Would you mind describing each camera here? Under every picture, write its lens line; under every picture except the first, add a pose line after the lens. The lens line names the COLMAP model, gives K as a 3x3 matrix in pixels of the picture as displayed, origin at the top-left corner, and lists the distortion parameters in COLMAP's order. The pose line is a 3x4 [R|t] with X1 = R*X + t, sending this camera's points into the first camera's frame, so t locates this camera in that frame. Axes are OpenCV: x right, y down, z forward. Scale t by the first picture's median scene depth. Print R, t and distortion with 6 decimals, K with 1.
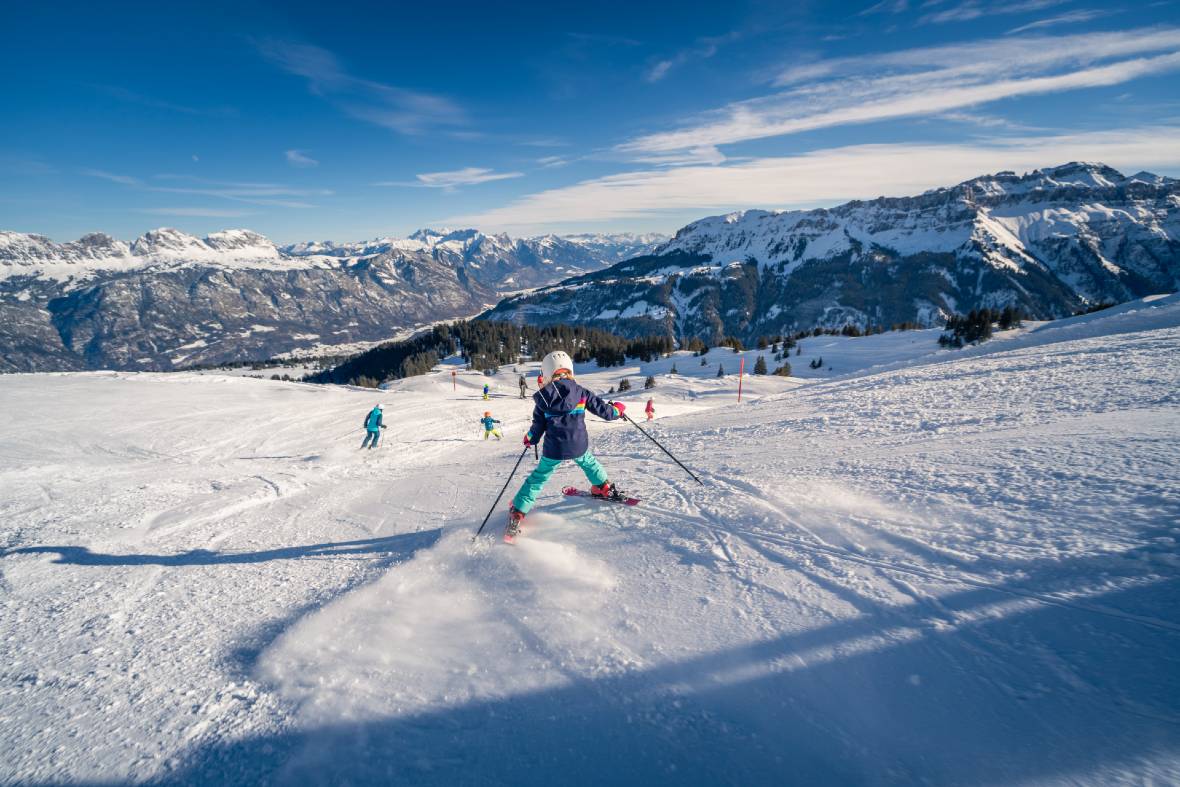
lens RADIAL K [[510.5, 0, 590.0], [0, 510.5, 393.5], [0, 0, 1]] dist [-0.001868, 0.000324]
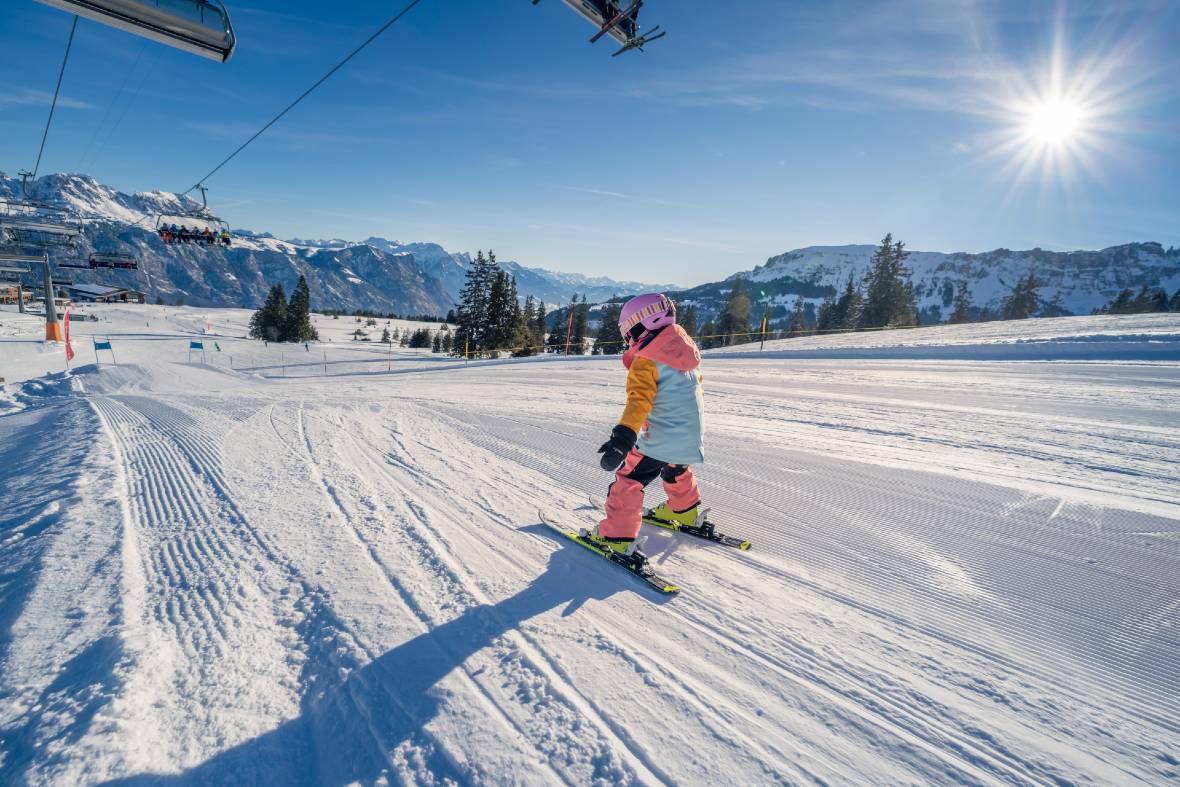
lens RADIAL K [[510.5, 0, 590.0], [0, 510.5, 393.5], [0, 0, 1]] dist [-0.001868, 0.000324]
pose [[0.984187, 0.112384, 0.136916, -0.142108], [-0.101777, 0.991407, -0.082177, 0.003753], [-0.144975, 0.066943, 0.987168, 0.144711]]
